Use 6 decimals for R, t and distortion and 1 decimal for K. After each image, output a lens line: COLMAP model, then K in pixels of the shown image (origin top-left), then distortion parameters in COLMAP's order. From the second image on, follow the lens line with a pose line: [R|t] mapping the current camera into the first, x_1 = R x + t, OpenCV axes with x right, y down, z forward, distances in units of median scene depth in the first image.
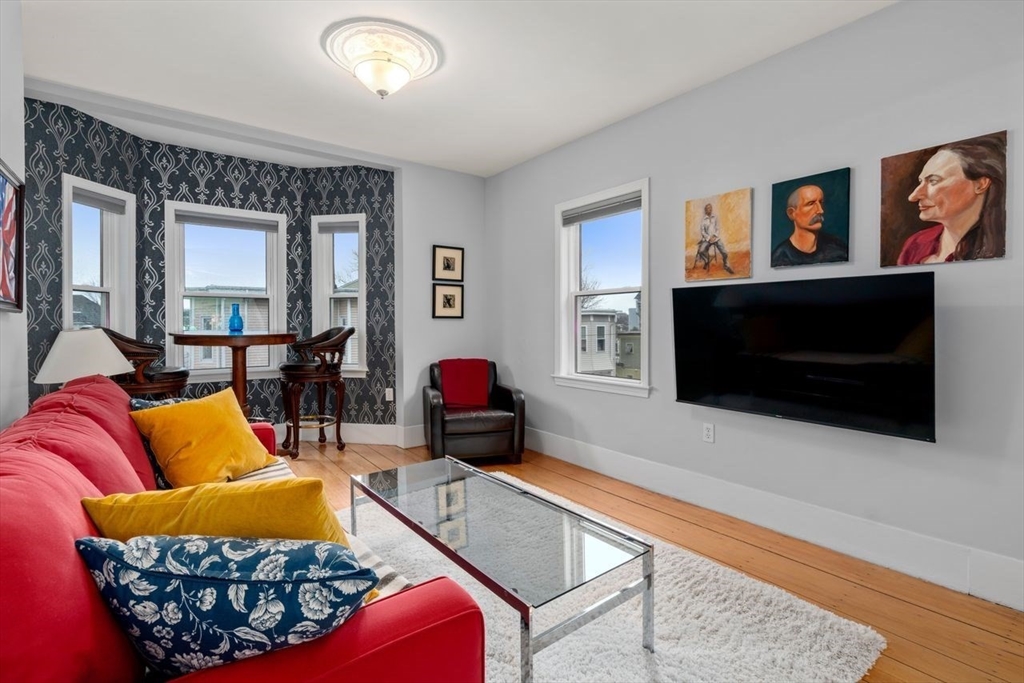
lens RADIAL K [[467.9, 0, 510.9], [0, 467.9, 333.1], [0, 0, 1]] dist [-0.015220, 0.000346]
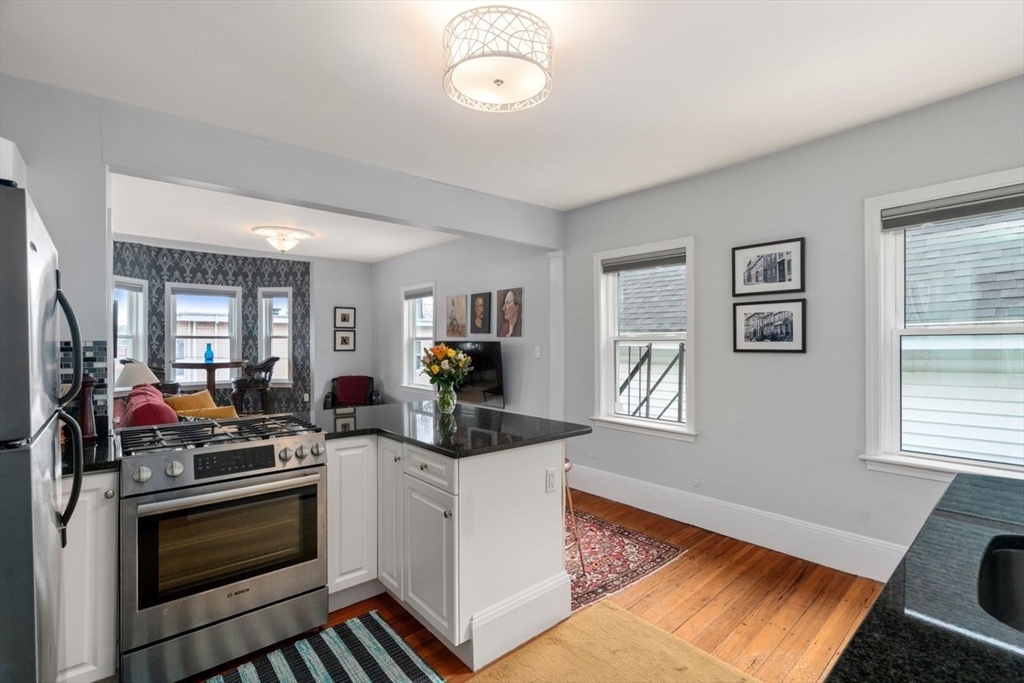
lens RADIAL K [[472.3, 0, 533.6], [0, 472.3, 345.5], [0, 0, 1]] dist [-0.009481, 0.000053]
pose [[0.996938, 0.004469, 0.078063, 0.417585], [-0.003747, 0.999949, -0.009400, -0.039721], [-0.078101, 0.009078, 0.996904, -0.734104]]
